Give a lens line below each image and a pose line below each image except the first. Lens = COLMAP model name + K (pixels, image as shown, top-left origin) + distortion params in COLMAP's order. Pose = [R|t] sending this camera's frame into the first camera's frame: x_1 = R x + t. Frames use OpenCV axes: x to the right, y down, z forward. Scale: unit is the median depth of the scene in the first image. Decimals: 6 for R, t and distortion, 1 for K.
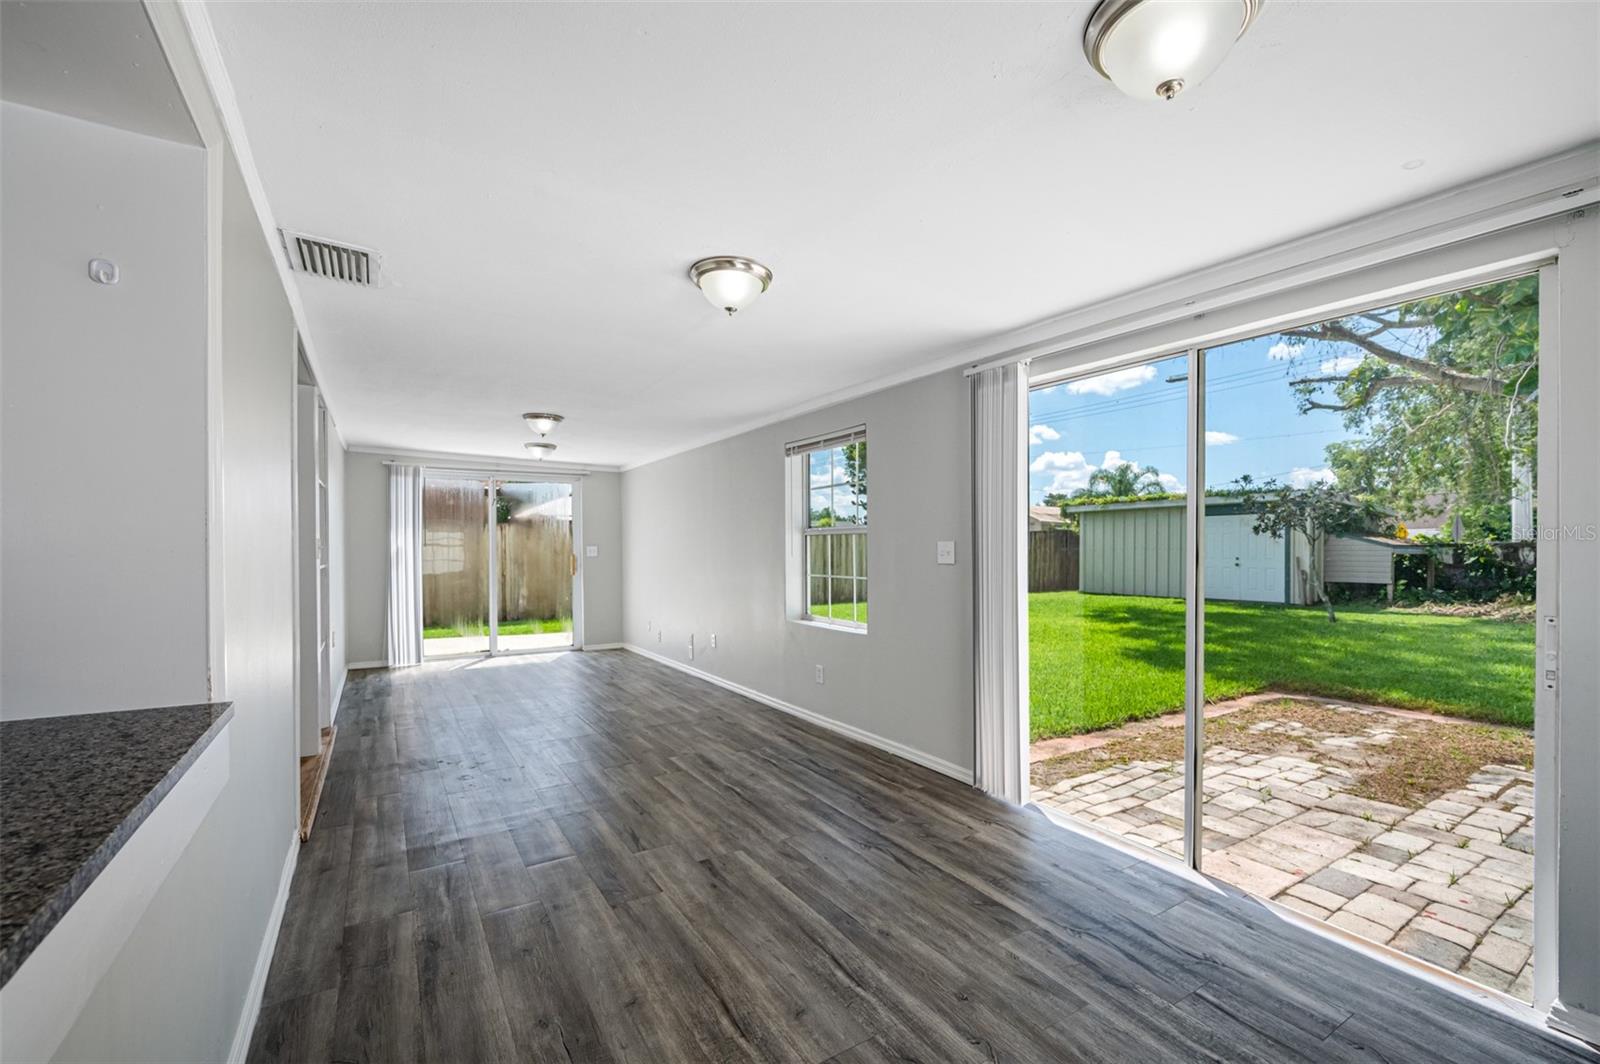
lens RADIAL K [[650.5, 0, 804.7], [0, 650.5, 554.2], [0, 0, 1]] dist [0.000838, 0.000367]
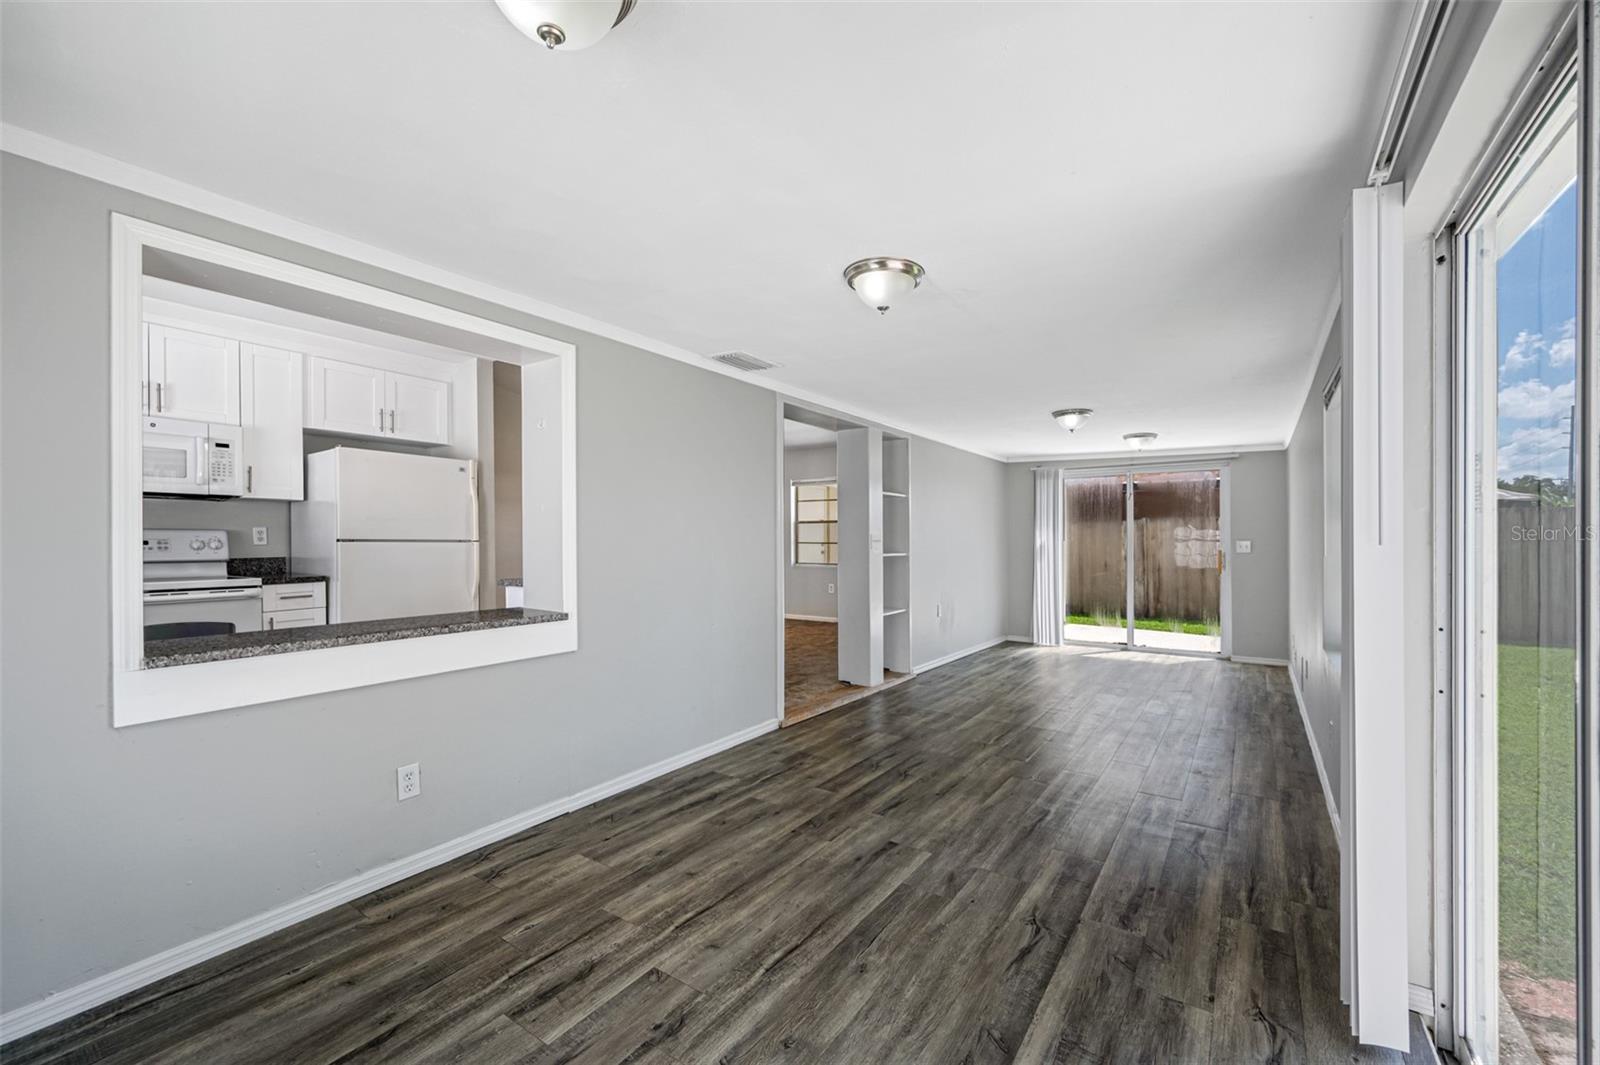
lens RADIAL K [[650.5, 0, 816.1], [0, 650.5, 540.6], [0, 0, 1]] dist [0.000838, 0.000367]
pose [[0.413251, 0.000873, -0.910617, 0.500042], [-0.011816, 0.999920, -0.004404, -0.003187], [0.910541, 0.012580, 0.413228, 0.306571]]
